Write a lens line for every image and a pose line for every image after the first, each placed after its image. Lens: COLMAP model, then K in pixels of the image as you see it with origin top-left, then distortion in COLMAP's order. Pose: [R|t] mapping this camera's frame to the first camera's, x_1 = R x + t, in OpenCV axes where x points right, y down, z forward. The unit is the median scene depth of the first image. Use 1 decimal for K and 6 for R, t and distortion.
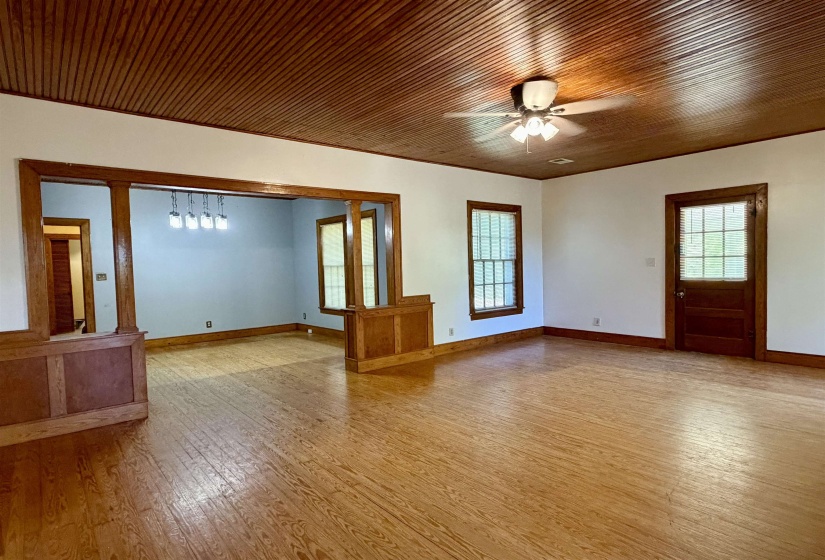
lens RADIAL K [[450.1, 0, 412.1], [0, 450.1, 283.8], [0, 0, 1]] dist [0.005039, 0.000260]
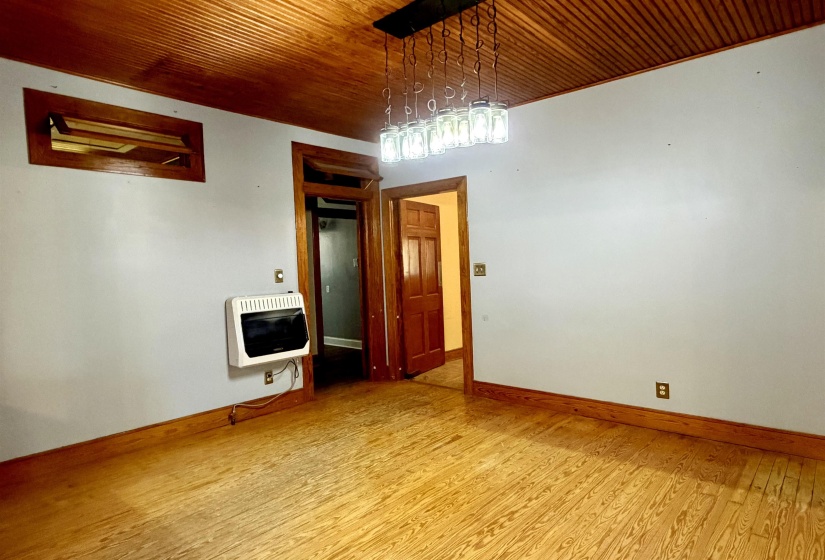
lens RADIAL K [[491.8, 0, 414.9], [0, 491.8, 280.7], [0, 0, 1]] dist [-0.000224, -0.000611]
pose [[0.160633, 0.054238, -0.985523, -0.066915], [-0.021115, 0.998449, 0.051508, -0.037619], [0.986788, 0.012536, 0.161529, 0.937199]]
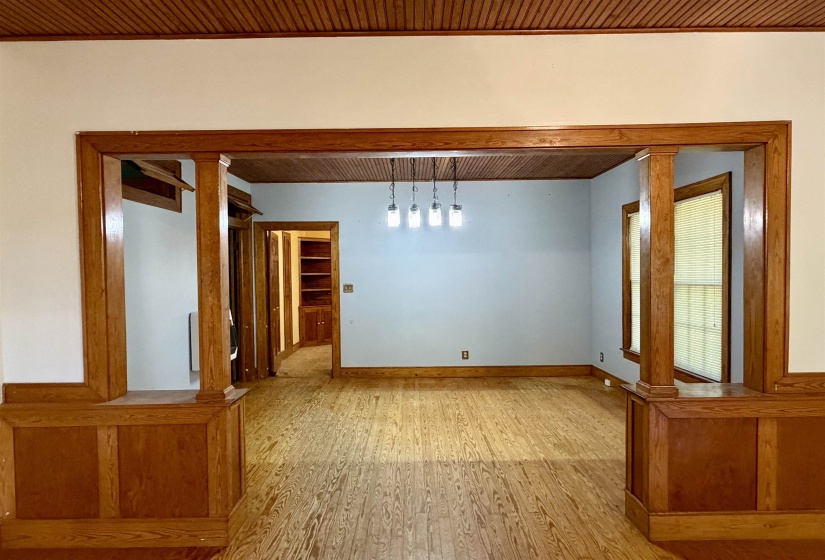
lens RADIAL K [[491.8, 0, 411.2], [0, 491.8, 286.3], [0, 0, 1]] dist [-0.000224, -0.000611]
pose [[0.766177, 0.037412, -0.641539, 0.000549], [-0.038339, 0.999187, 0.012481, -0.040799], [0.641485, 0.015034, 0.766989, 0.419080]]
